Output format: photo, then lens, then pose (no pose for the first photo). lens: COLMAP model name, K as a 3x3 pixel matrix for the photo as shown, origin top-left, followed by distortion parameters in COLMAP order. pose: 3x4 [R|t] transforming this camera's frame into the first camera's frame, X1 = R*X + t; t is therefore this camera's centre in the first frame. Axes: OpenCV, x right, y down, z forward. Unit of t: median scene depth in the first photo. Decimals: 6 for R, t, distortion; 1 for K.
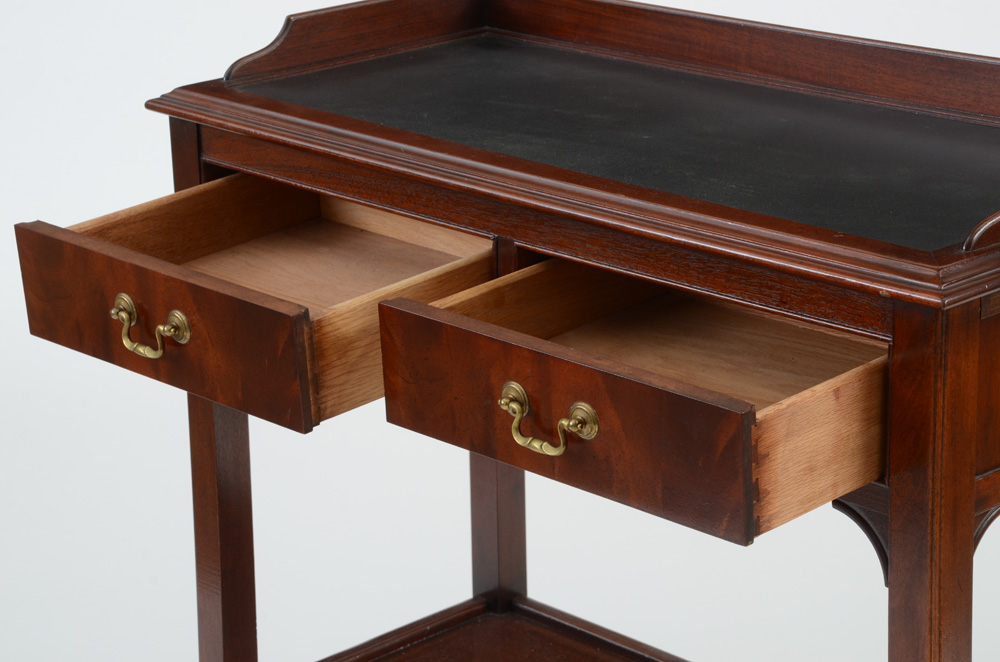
lens RADIAL K [[2742.9, 0, 500.0], [0, 2742.9, 331.0], [0, 0, 1]] dist [0.684599, 1.173914]
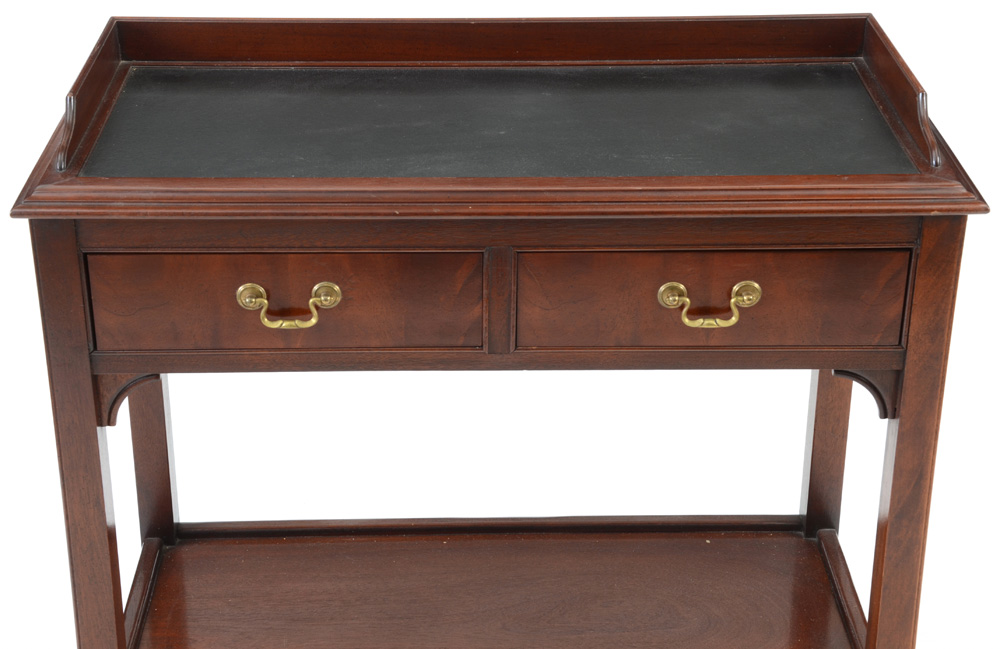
lens RADIAL K [[1795.8, 0, 491.9], [0, 1795.8, 312.8], [0, 0, 1]] dist [0.271783, 0.231757]
pose [[0.680293, -0.304128, 0.666864, -0.518735], [0.208846, 0.952564, 0.221372, -0.177205], [-0.702556, -0.011326, 0.711538, 0.459878]]
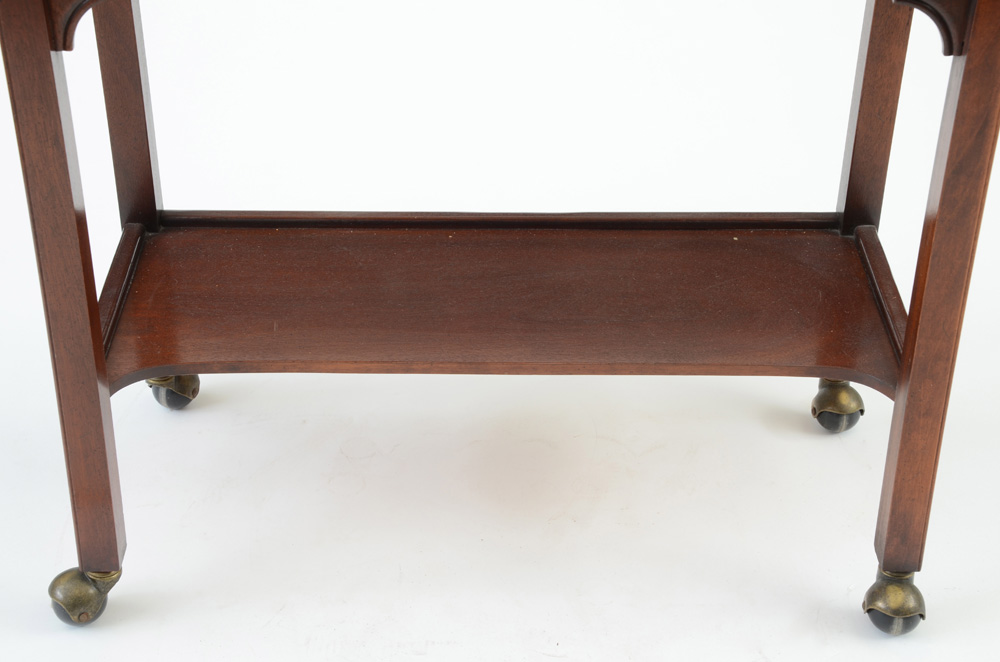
lens RADIAL K [[1770.7, 0, 500.0], [0, 1770.7, 331.0], [0, 0, 1]] dist [0.313241, 0.288318]
pose [[0.689021, -0.359912, 0.629058, -0.479606], [0.197466, 0.928366, 0.314871, -0.074795], [-0.697322, -0.092736, 0.710734, 0.520910]]
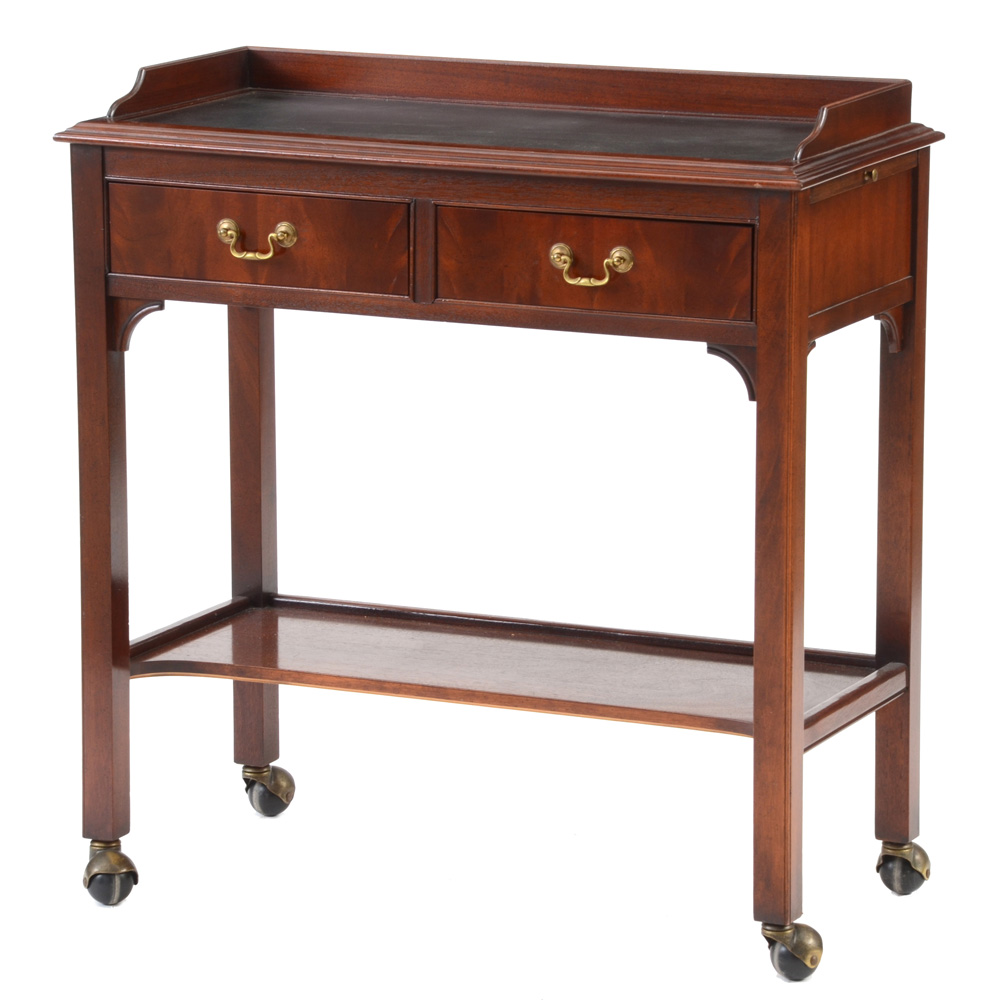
lens RADIAL K [[4941.1, 0, 520.8], [0, 4941.1, 498.6], [0, 0, 1]] dist [0.937004, -4.919213]
pose [[0.932278, -0.051707, 0.358027, -0.826428], [0.093078, 0.990696, -0.099290, 0.355040], [-0.349562, 0.125891, 0.928417, -1.240783]]
